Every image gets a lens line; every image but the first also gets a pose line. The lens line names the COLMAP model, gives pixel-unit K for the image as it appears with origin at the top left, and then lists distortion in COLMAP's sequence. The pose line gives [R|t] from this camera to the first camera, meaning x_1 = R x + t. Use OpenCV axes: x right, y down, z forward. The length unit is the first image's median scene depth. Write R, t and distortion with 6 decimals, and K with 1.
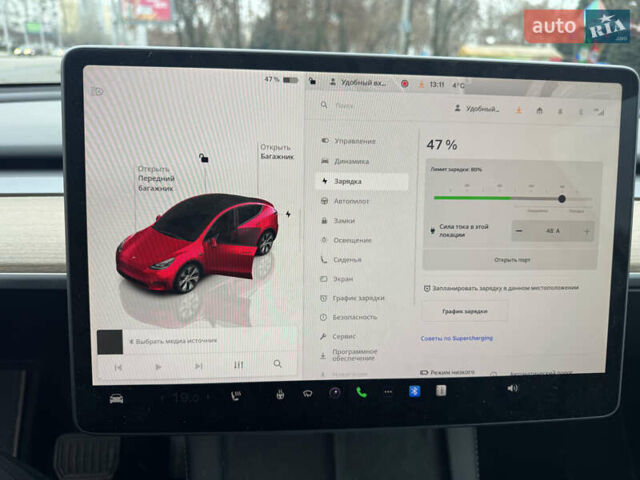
lens RADIAL K [[455.4, 0, 318.9], [0, 455.4, 239.2], [0, 0, 1]] dist [0.019764, -0.022348]
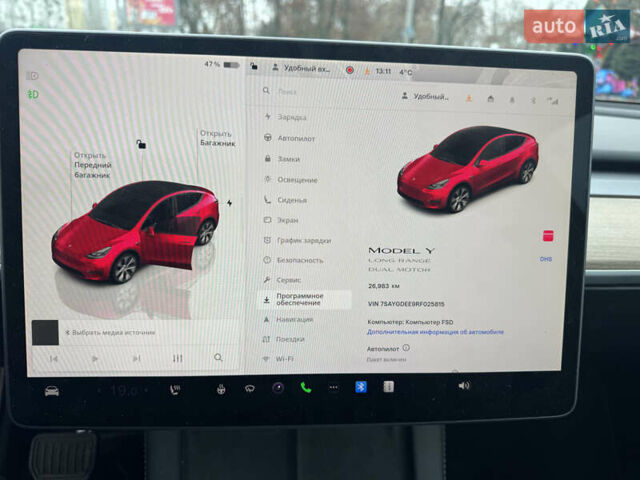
lens RADIAL K [[456.7, 0, 318.9], [0, 456.7, 240.8], [0, 0, 1]] dist [0.004942, -0.003654]
pose [[0.999943, 0.007573, -0.007571, 0.124404], [-0.007631, 0.999942, -0.007580, 0.029959], [0.007513, 0.007637, 0.999943, 0.026292]]
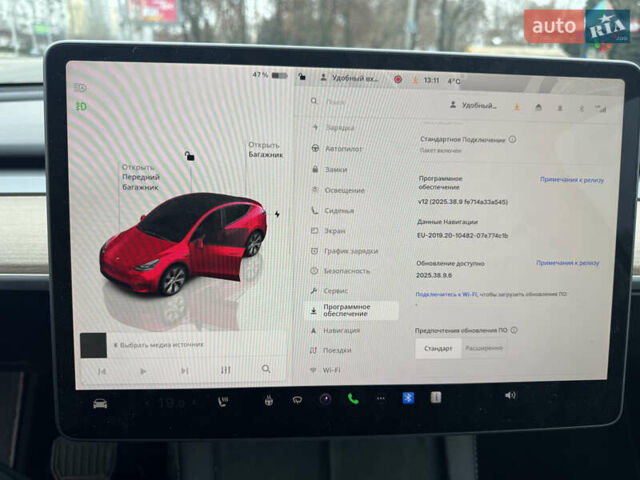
lens RADIAL K [[455.4, 0, 318.9], [0, 455.4, 239.2], [0, 0, 1]] dist [0.019764, -0.022348]
pose [[0.999929, 0.002718, -0.011613, 0.030990], [-0.002743, 0.999994, -0.002121, -0.000072], [0.011607, 0.002152, 0.999930, 0.031384]]
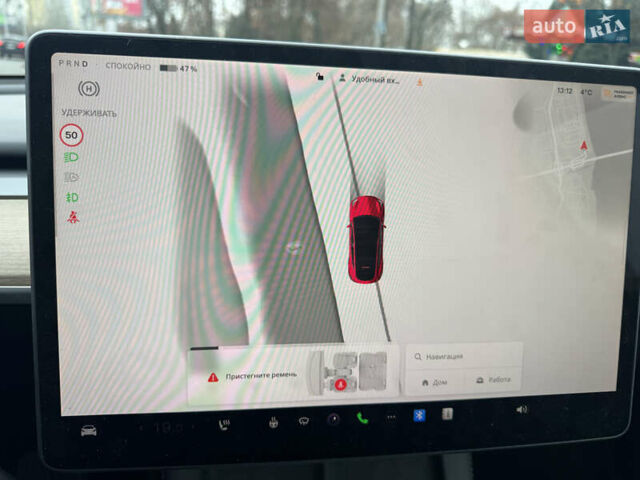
lens RADIAL K [[459.0, 0, 315.9], [0, 459.0, 240.8], [0, 0, 1]] dist [0.000982, -0.001756]
pose [[0.998745, 0.002442, 0.050016, -0.045804], [-0.002511, 0.999996, 0.001314, -0.020164], [-0.050013, -0.001438, 0.998748, 0.086082]]
